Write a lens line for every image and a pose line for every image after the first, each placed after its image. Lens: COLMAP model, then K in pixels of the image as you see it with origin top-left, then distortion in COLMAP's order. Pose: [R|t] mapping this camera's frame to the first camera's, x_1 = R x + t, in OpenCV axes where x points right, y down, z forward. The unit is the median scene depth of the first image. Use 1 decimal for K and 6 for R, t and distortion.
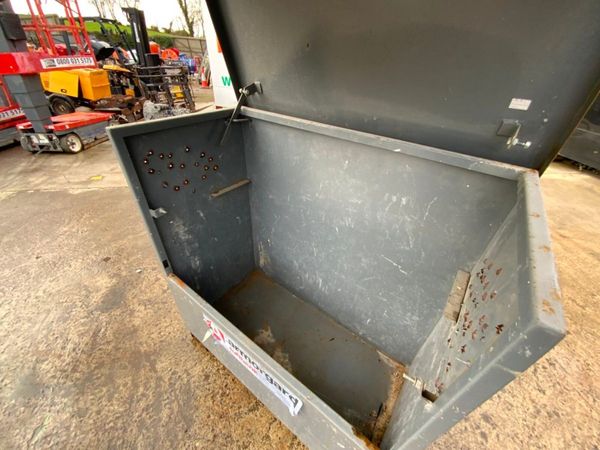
lens RADIAL K [[240.4, 0, 300.0], [0, 240.4, 225.0], [0, 0, 1]] dist [0.019076, -0.016601]
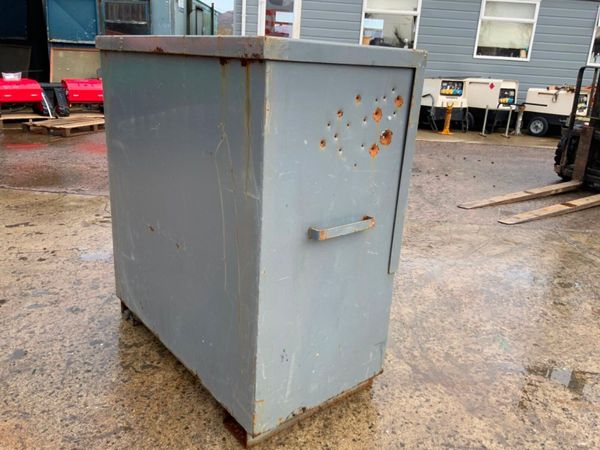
lens RADIAL K [[493.8, 0, 302.4], [0, 493.8, 222.7], [0, 0, 1]] dist [0.051246, -0.112485]
pose [[-0.965202, -0.170063, 0.198654, -0.603569], [0.058274, 0.600679, 0.797364, -1.113585], [-0.254929, 0.781194, -0.569866, 1.933583]]
